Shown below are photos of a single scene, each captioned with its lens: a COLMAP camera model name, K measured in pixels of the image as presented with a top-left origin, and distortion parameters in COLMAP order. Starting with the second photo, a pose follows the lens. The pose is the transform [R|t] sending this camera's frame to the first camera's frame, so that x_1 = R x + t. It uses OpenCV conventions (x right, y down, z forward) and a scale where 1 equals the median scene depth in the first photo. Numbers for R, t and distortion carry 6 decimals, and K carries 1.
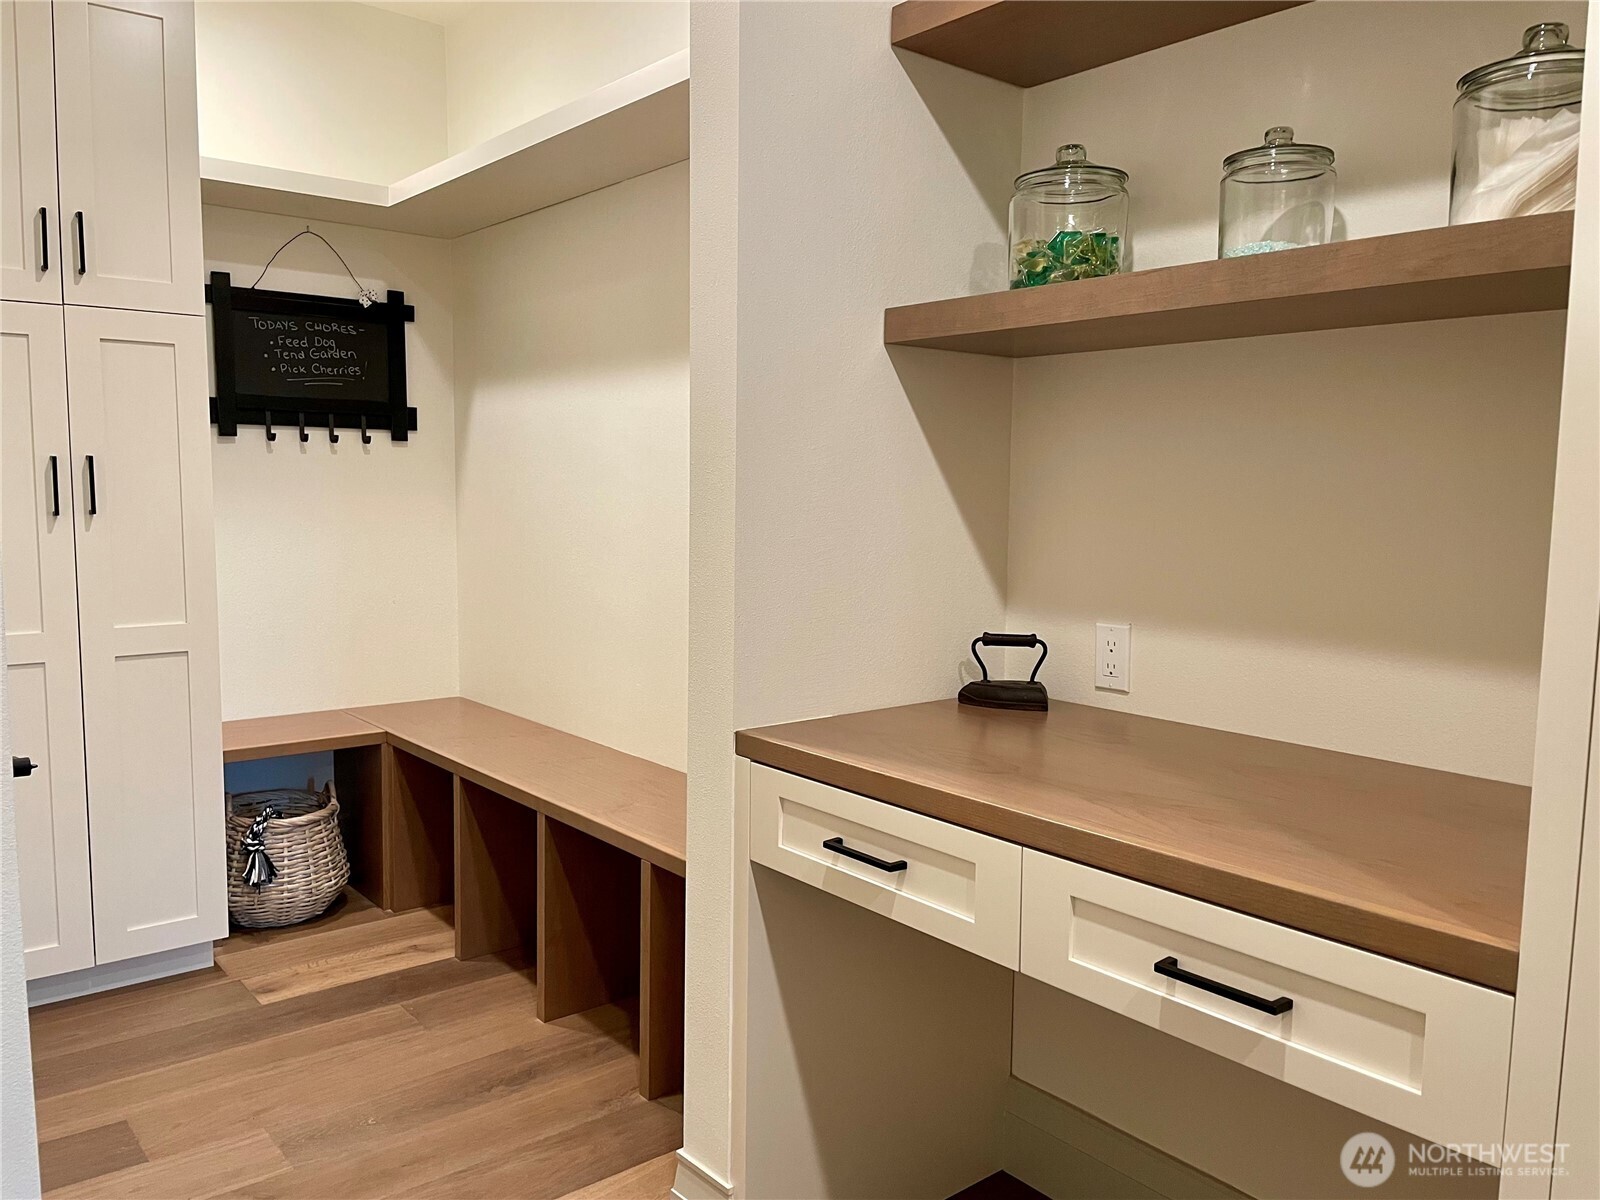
lens RADIAL K [[1215.3, 0, 792.8], [0, 1215.3, 603.8], [0, 0, 1]] dist [0.082442, -0.101827]
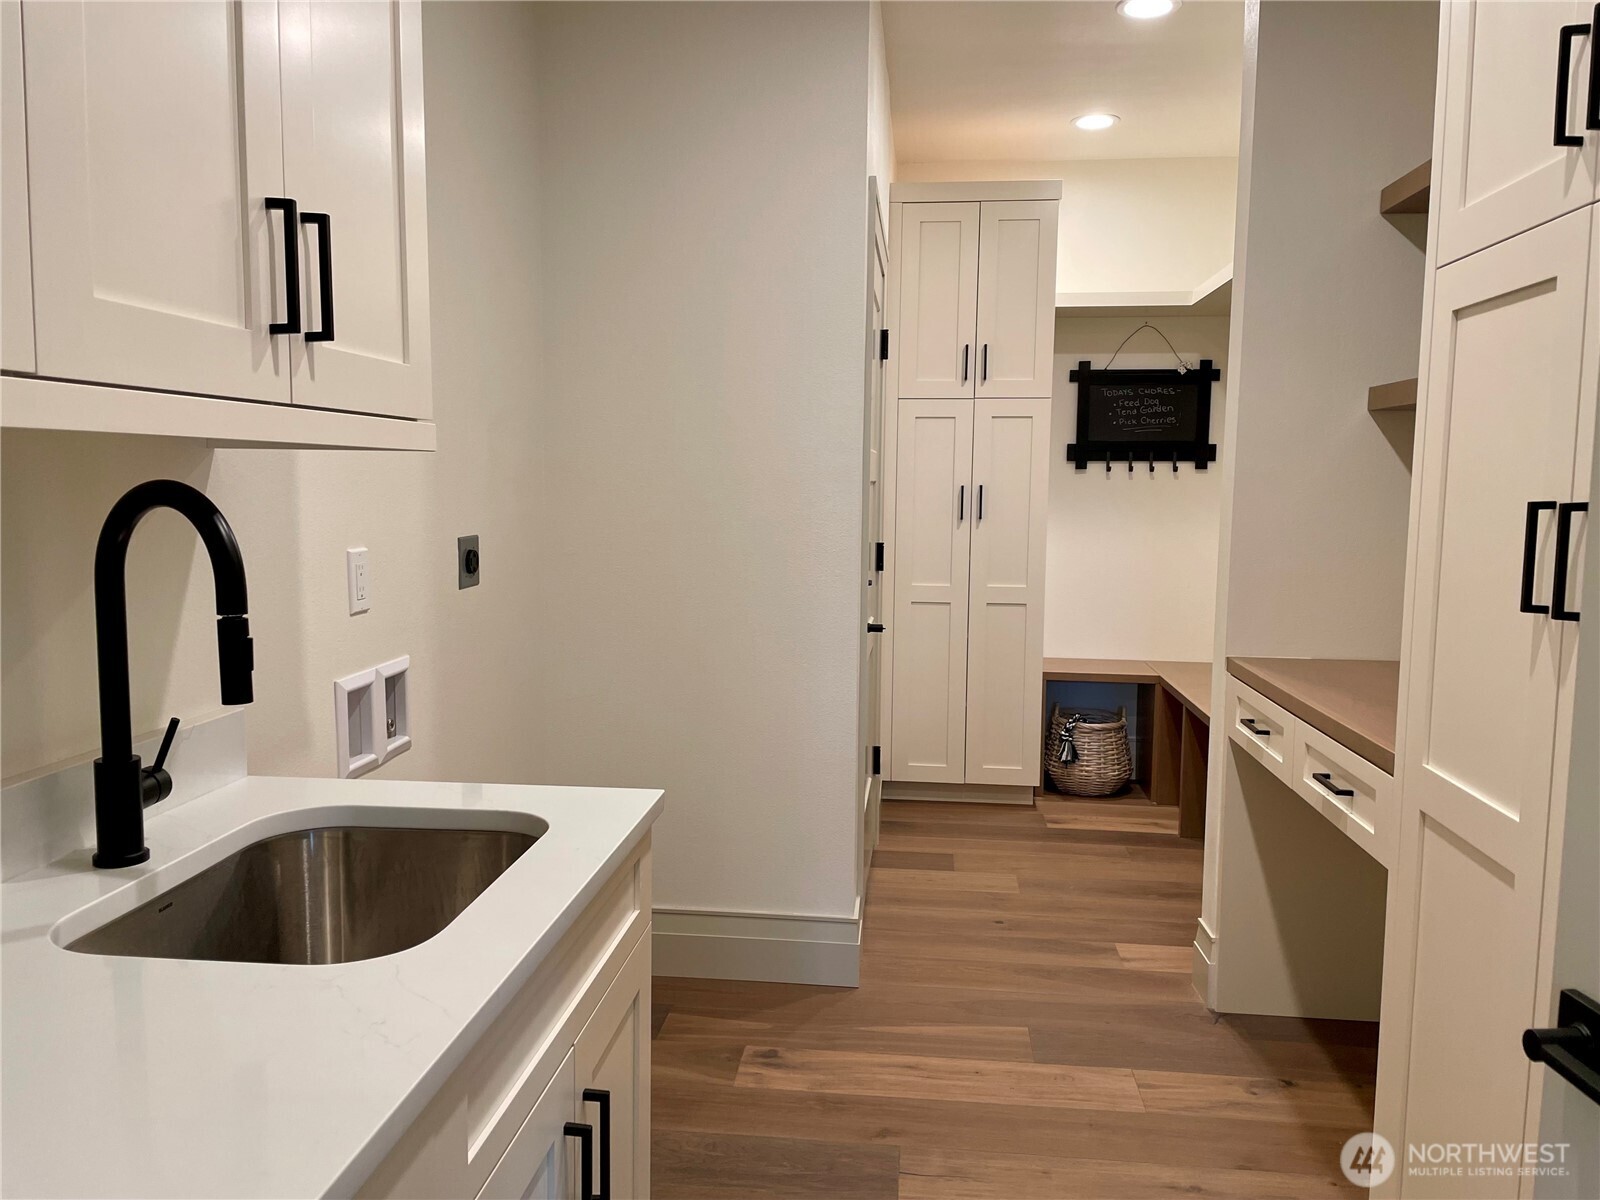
lens RADIAL K [[1215.3, 0, 801.0], [0, 1215.3, 597.7], [0, 0, 1]] dist [0.082442, -0.101827]
pose [[0.704756, 0.062173, -0.706721, 0.382104], [-0.072298, 0.997260, 0.015637, 0.023001], [0.705757, 0.040075, 0.707320, -0.306209]]
